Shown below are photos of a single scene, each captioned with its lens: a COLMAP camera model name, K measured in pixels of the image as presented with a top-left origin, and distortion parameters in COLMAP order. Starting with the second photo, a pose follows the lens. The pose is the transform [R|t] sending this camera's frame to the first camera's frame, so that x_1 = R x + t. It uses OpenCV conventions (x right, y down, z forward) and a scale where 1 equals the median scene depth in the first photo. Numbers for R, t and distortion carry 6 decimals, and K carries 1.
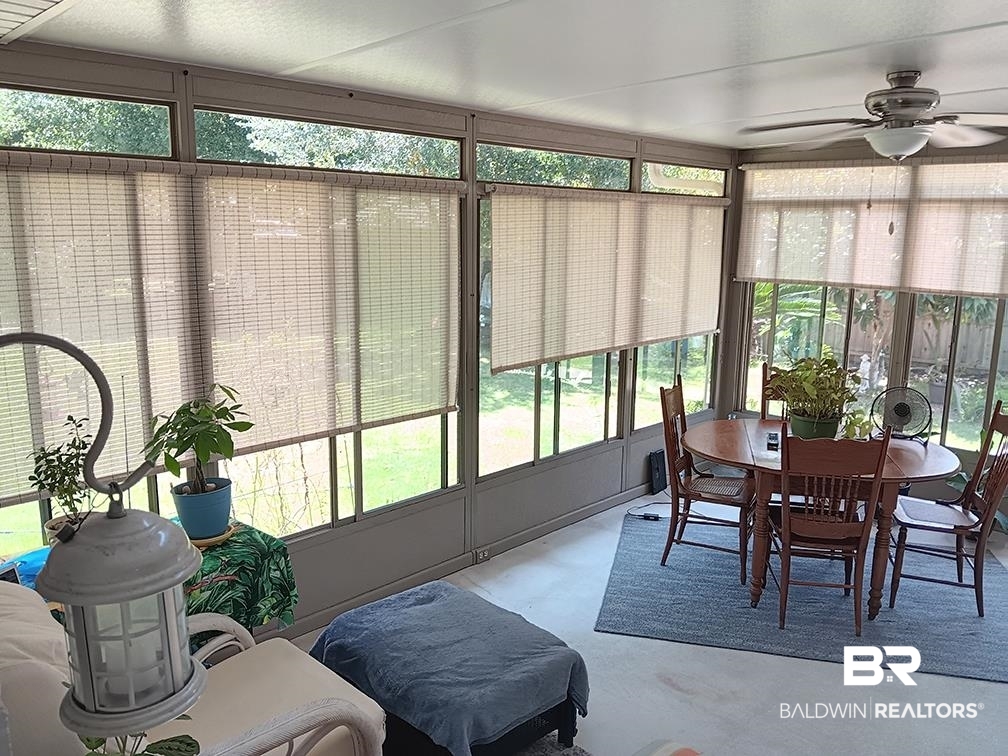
lens RADIAL K [[777.2, 0, 507.5], [0, 777.2, 375.2], [0, 0, 1]] dist [0.095904, -0.181633]
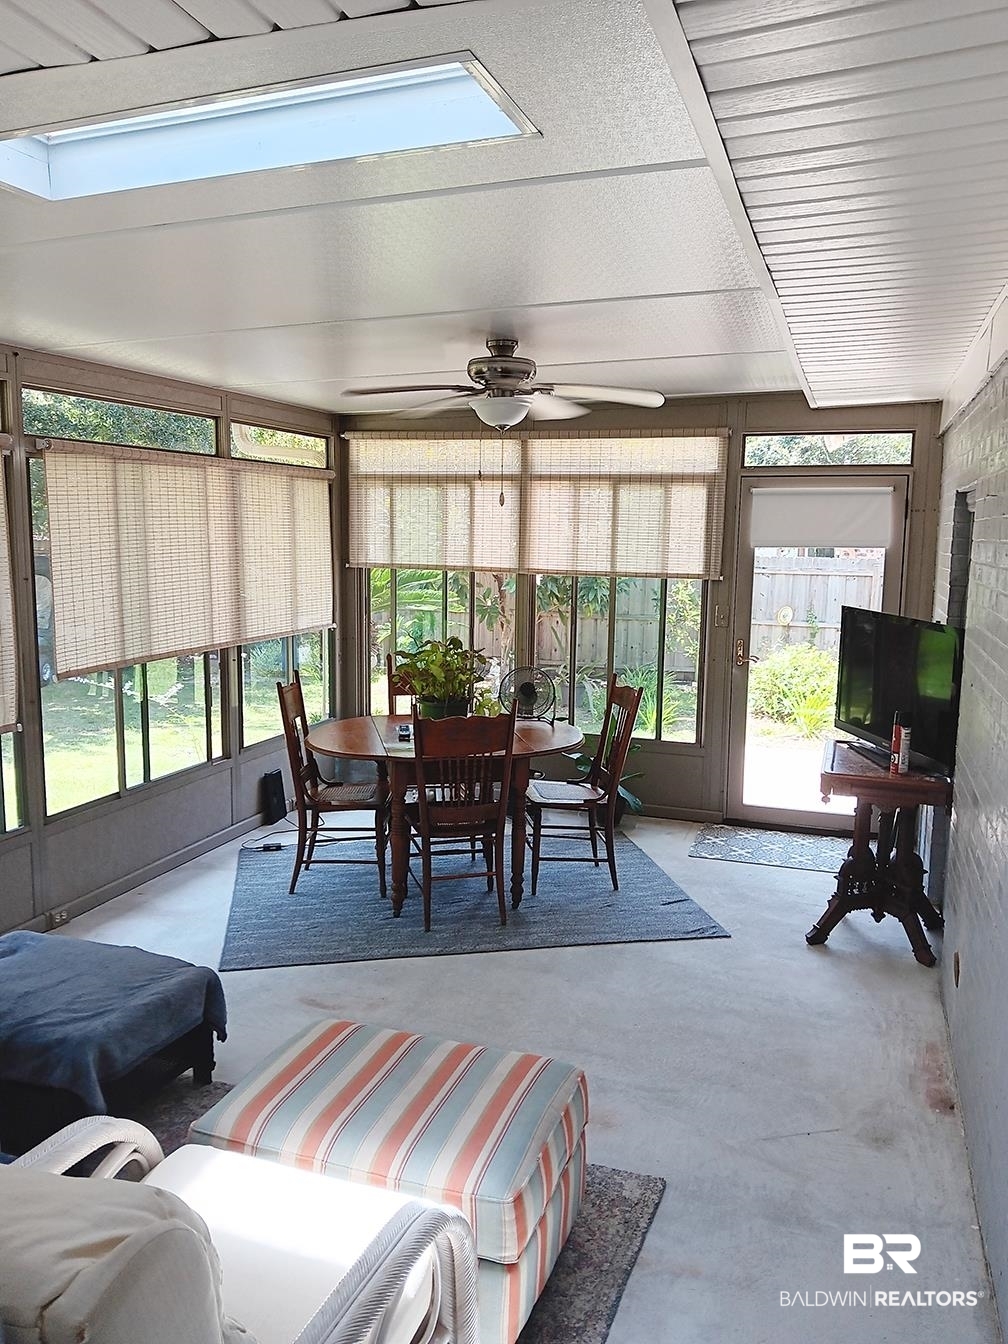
lens RADIAL K [[1017.7, 0, 505.1], [0, 1017.7, 669.0], [0, 0, 1]] dist [0.090312, -0.233946]
pose [[0.904985, -0.060075, 0.421181, -0.043342], [0.075710, 0.996919, -0.020483, 0.038372], [-0.418653, 0.050424, 0.906745, -0.109520]]
